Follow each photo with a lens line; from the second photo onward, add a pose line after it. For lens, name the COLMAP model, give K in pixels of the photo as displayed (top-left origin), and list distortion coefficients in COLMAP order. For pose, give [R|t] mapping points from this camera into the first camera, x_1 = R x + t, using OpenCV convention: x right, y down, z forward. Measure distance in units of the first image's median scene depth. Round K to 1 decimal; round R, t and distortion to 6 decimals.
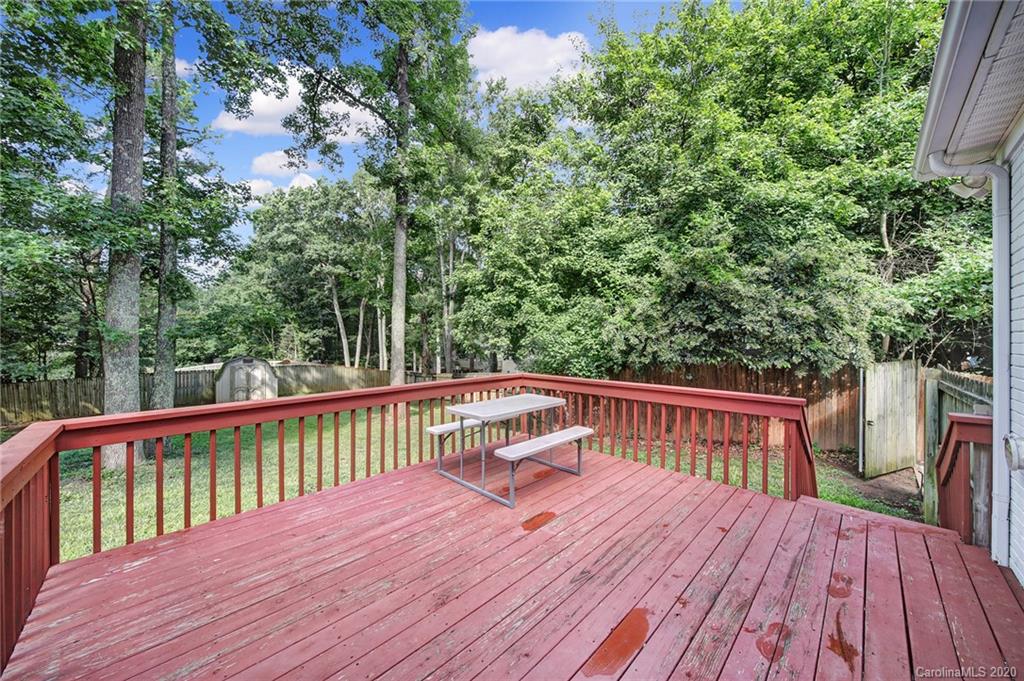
lens RADIAL K [[359.1, 0, 513.1], [0, 359.1, 339.1], [0, 0, 1]] dist [-0.001883, -0.000250]
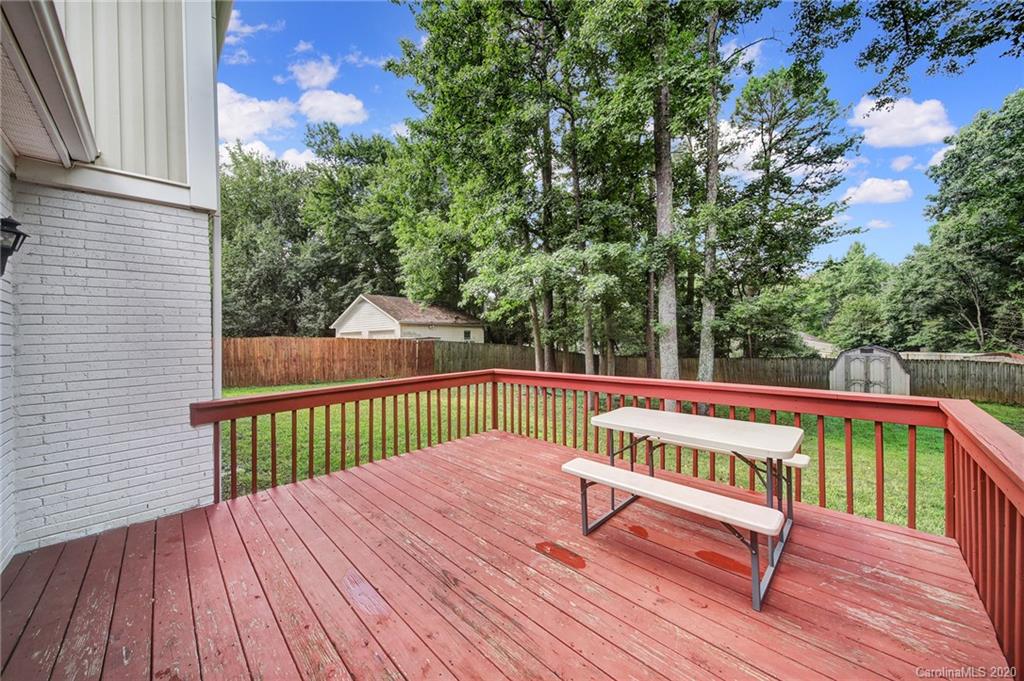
lens RADIAL K [[359.1, 0, 513.1], [0, 359.1, 339.1], [0, 0, 1]] dist [-0.001883, -0.000250]
pose [[-0.005169, 0.009111, -0.999945, 0.332993], [0.026130, 0.999618, 0.008973, 0.004705], [0.999645, -0.026082, -0.005405, 0.346252]]
